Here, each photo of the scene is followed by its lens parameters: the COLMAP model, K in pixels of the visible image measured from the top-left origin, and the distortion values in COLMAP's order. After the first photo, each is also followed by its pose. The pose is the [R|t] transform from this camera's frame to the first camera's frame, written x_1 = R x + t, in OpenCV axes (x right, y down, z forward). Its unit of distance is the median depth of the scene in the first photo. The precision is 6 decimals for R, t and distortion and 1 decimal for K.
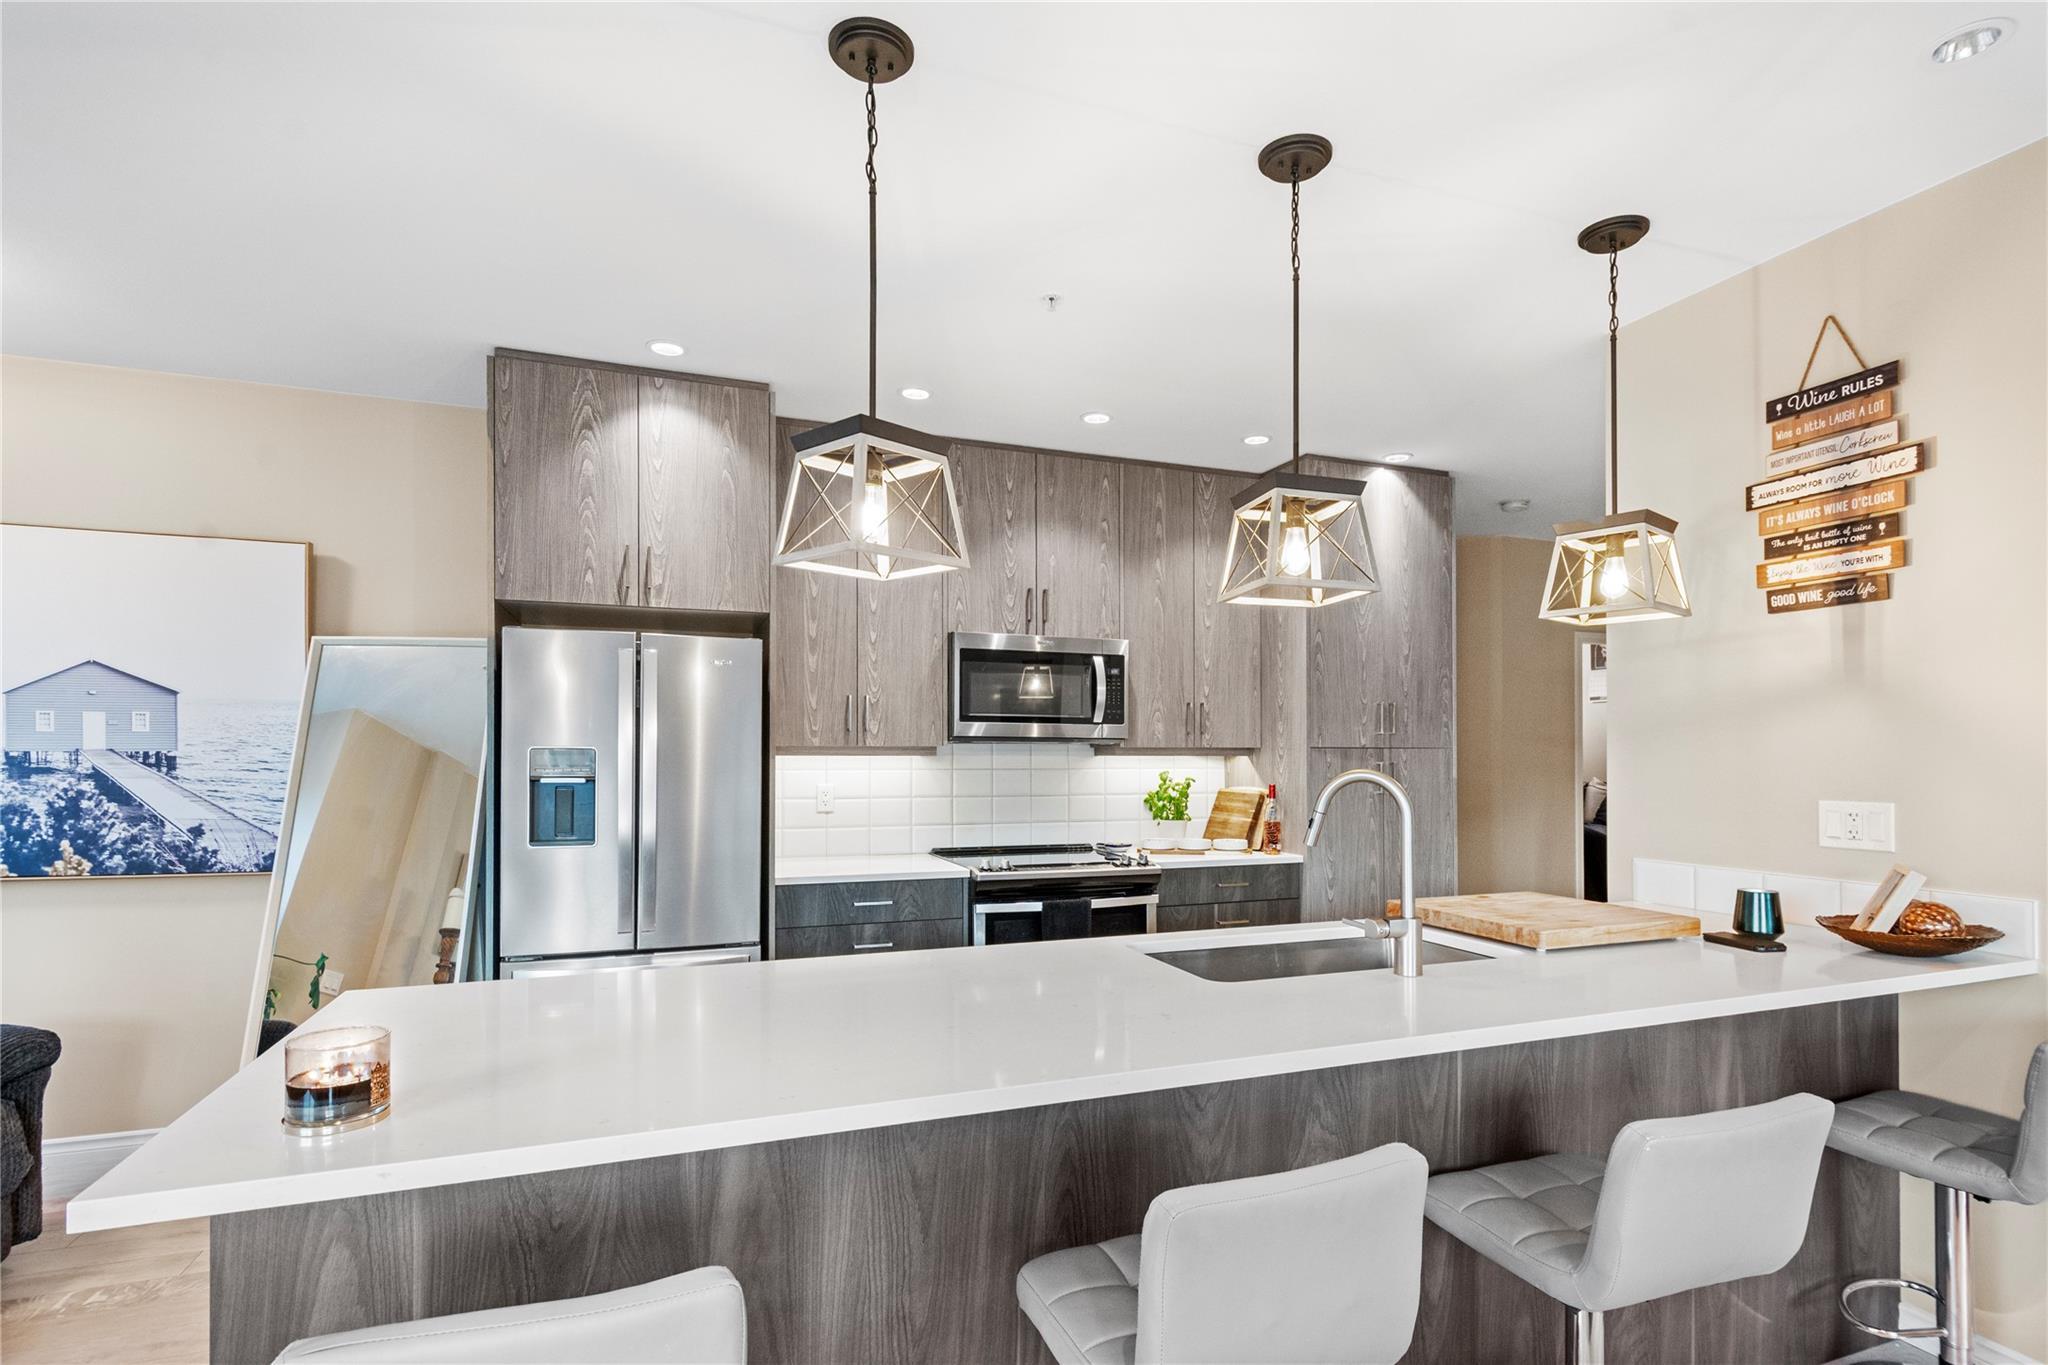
lens RADIAL K [[989.2, 0, 1046.3], [0, 989.2, 737.0], [0, 0, 1]] dist [0.008608, -0.006383]
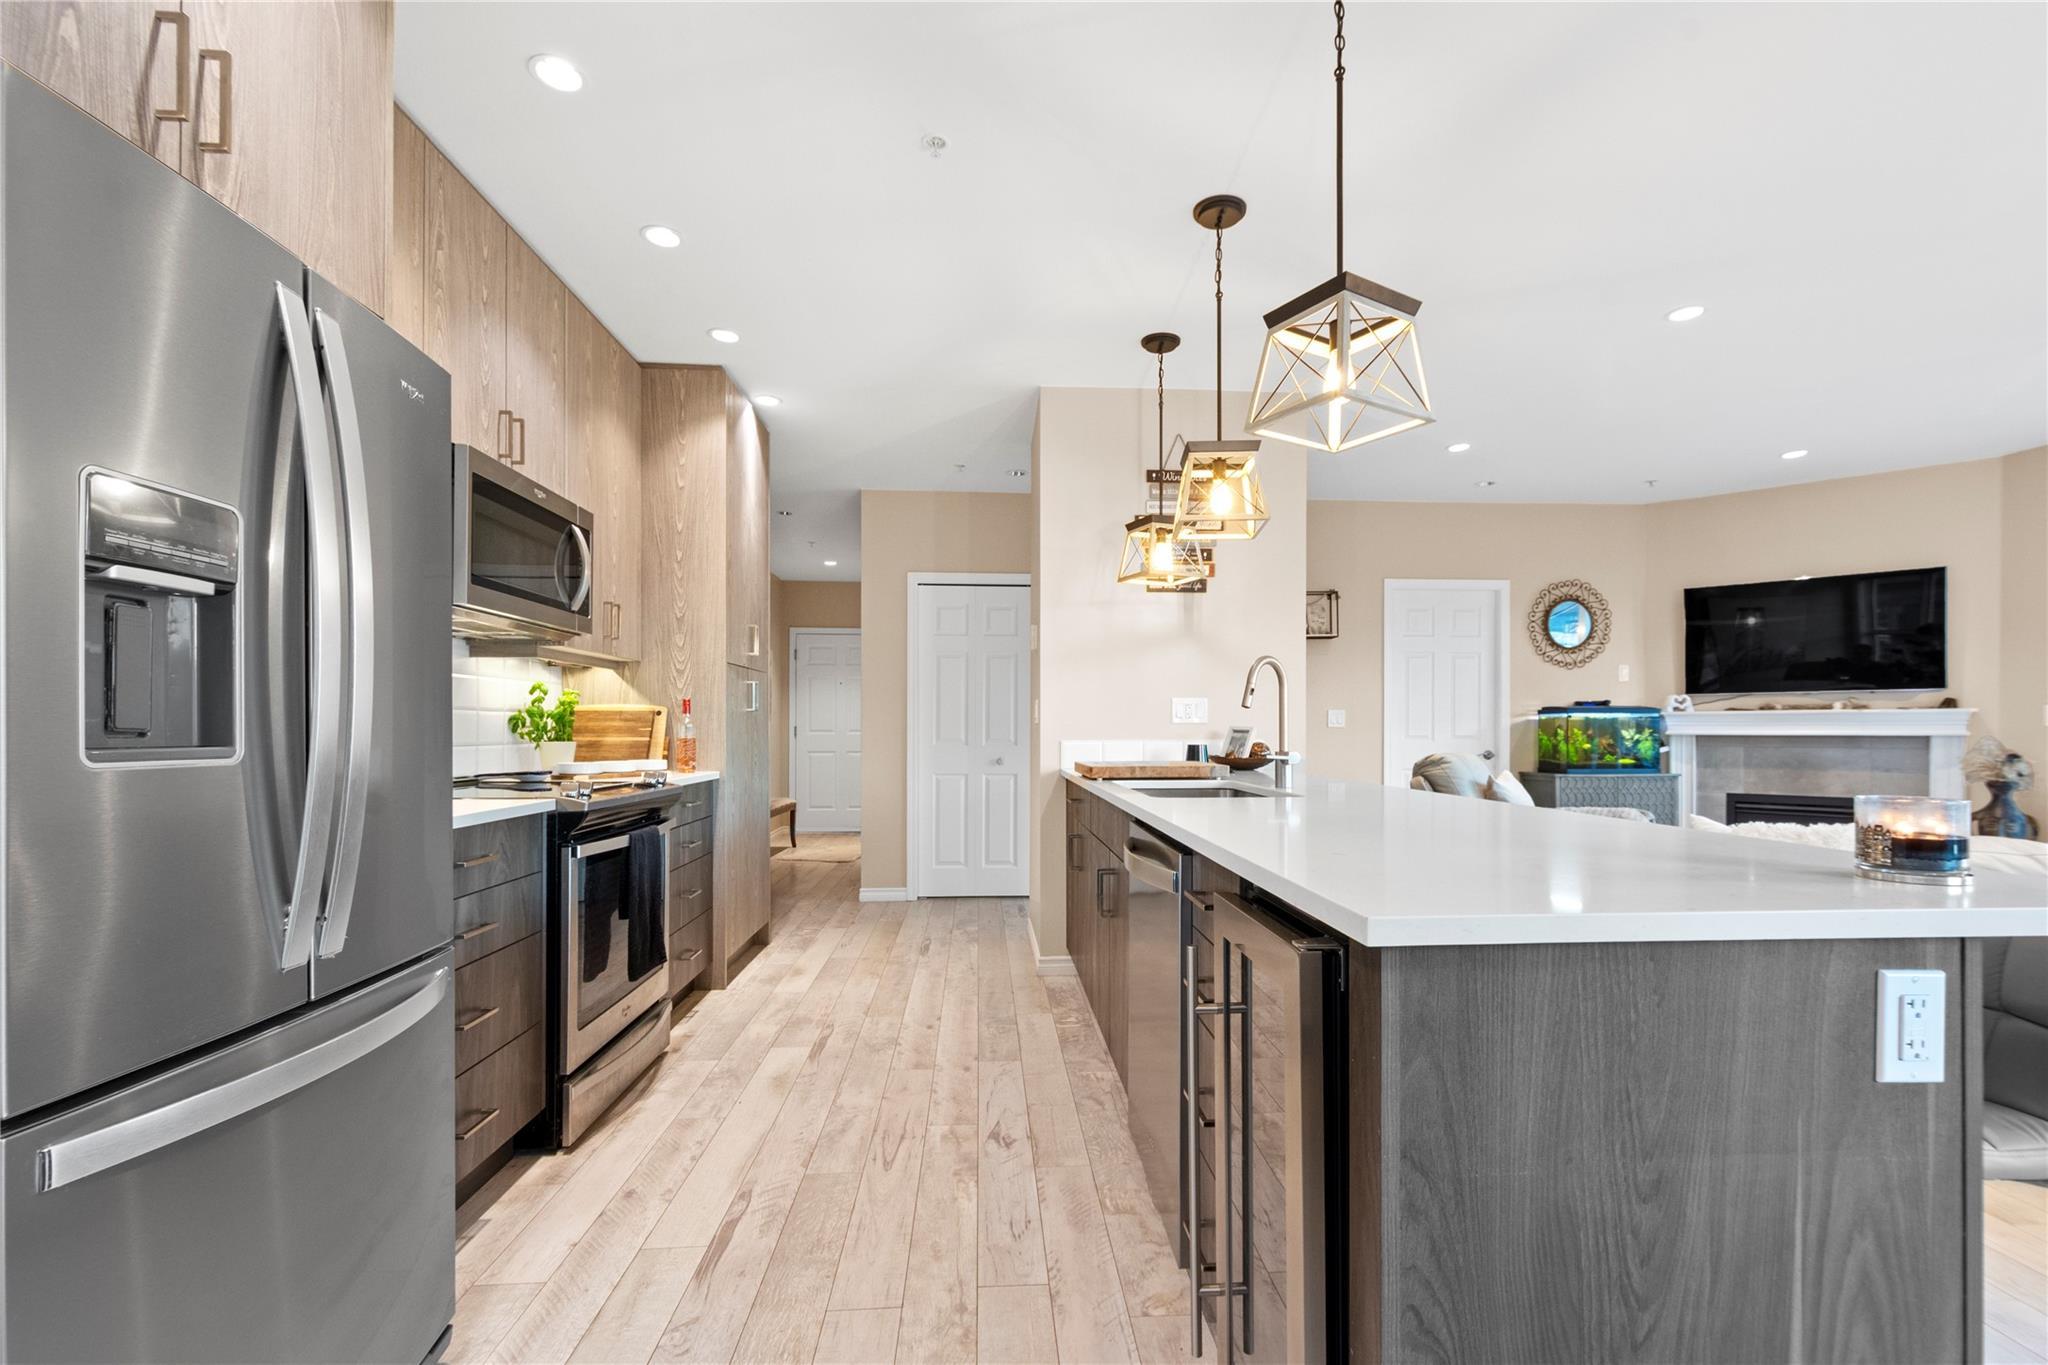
lens RADIAL K [[921.1, 0, 1051.2], [0, 921.1, 725.6], [0, 0, 1]] dist [-0.002816, 0.001322]
pose [[0.289025, -0.000698, 0.957321, -0.683376], [-0.018067, 0.999818, 0.006183, 0.081420], [-0.957151, -0.019083, 0.288959, 0.543209]]
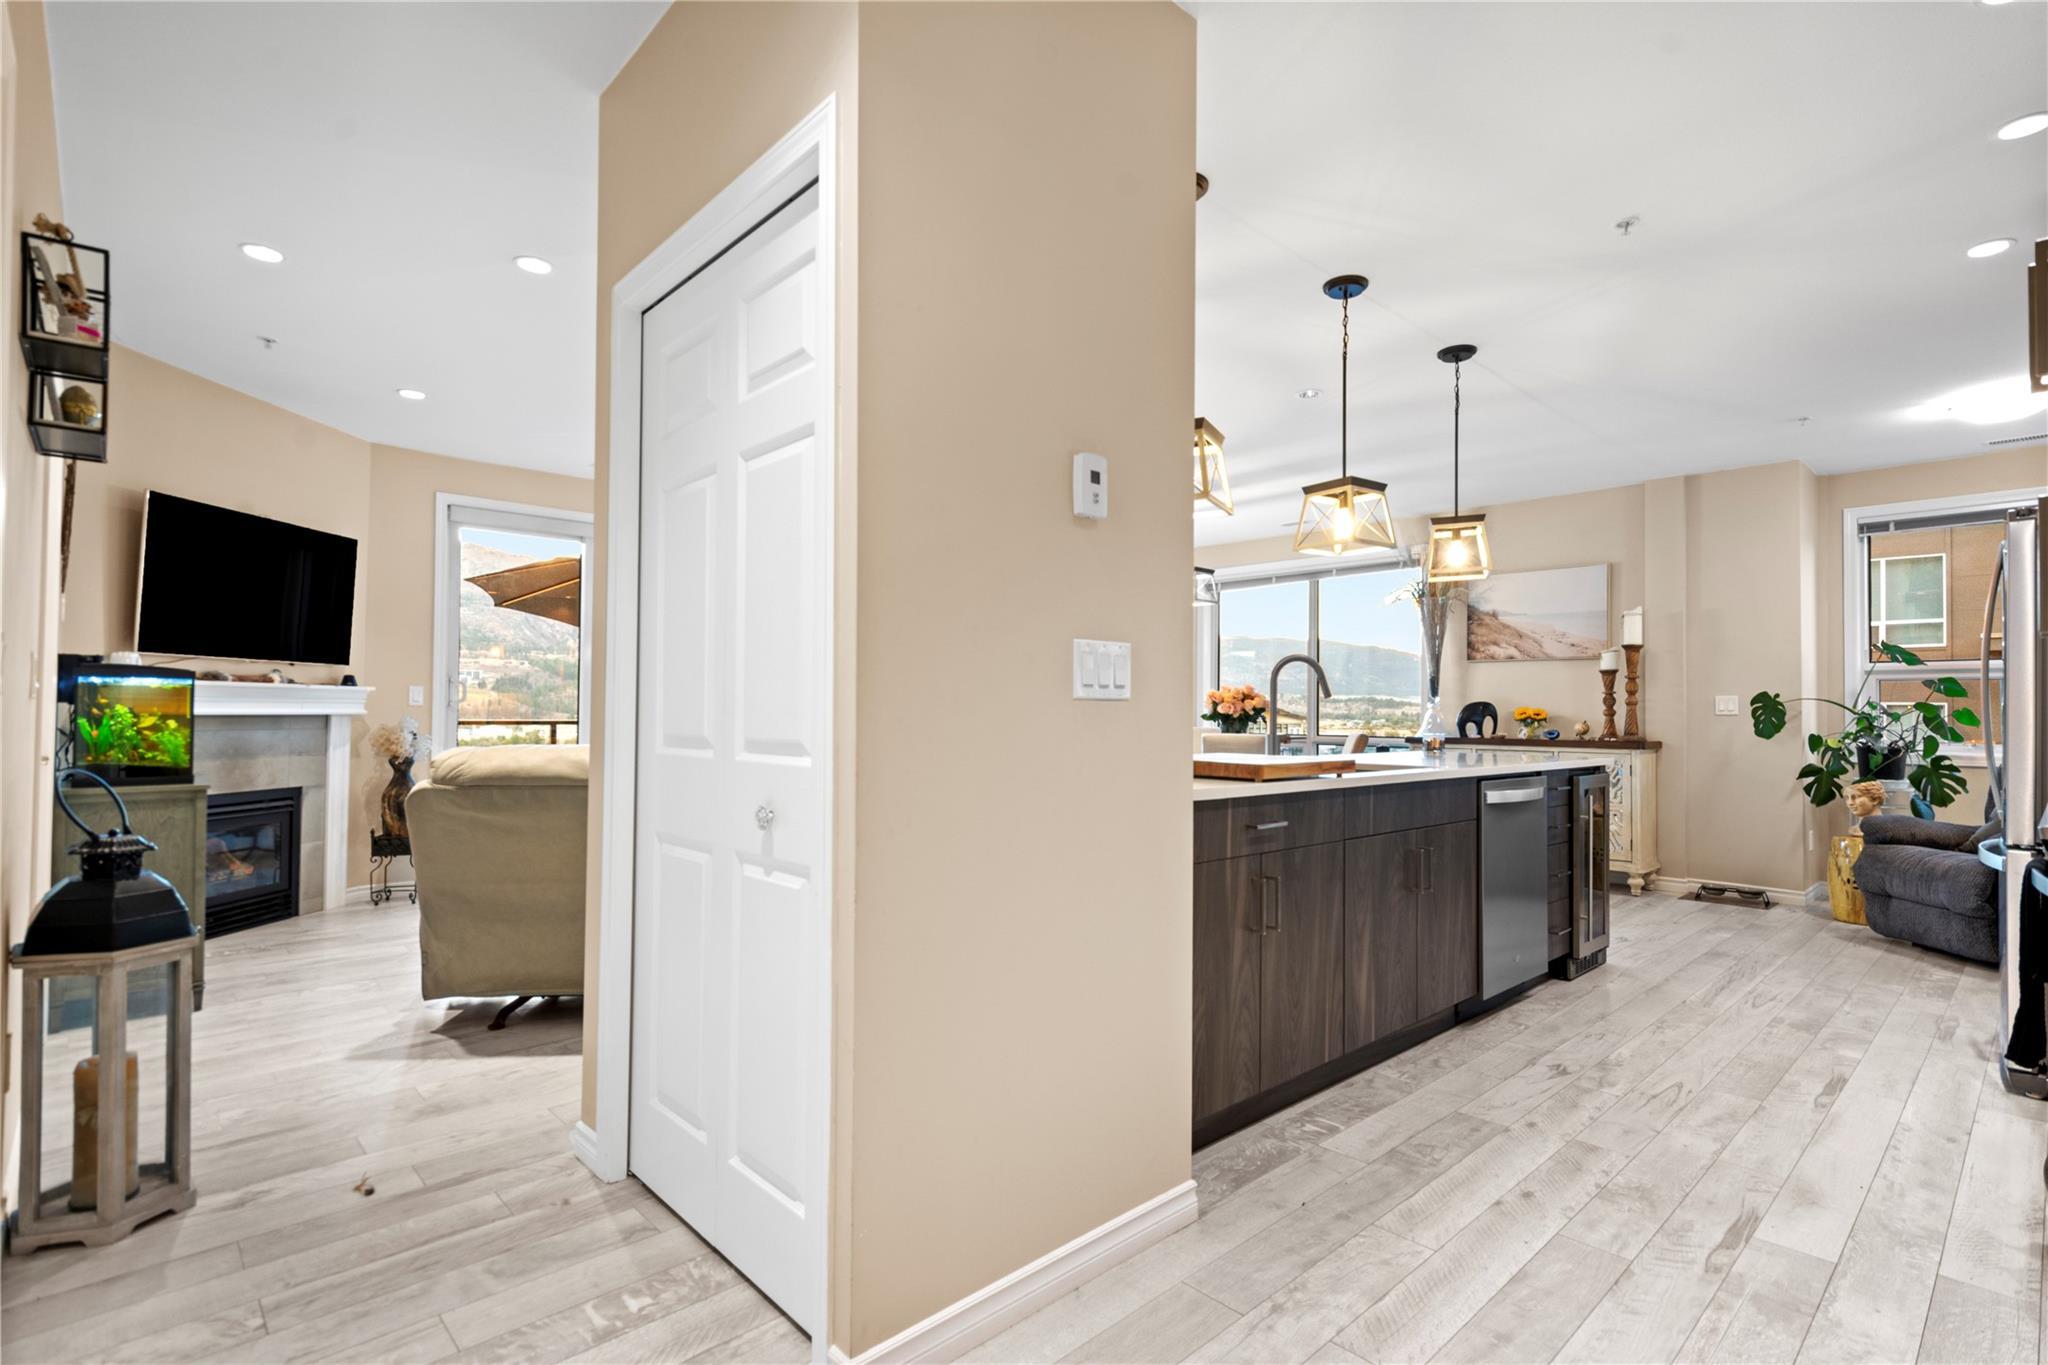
lens RADIAL K [[989.2, 0, 1031.2], [0, 989.2, 692.2], [0, 0, 1]] dist [0.008608, -0.006383]
pose [[-0.924214, -0.019975, -0.381351, 0.879673], [-0.004456, 0.999127, -0.041536, 0.107833], [0.381848, -0.036689, -0.923497, 1.499965]]
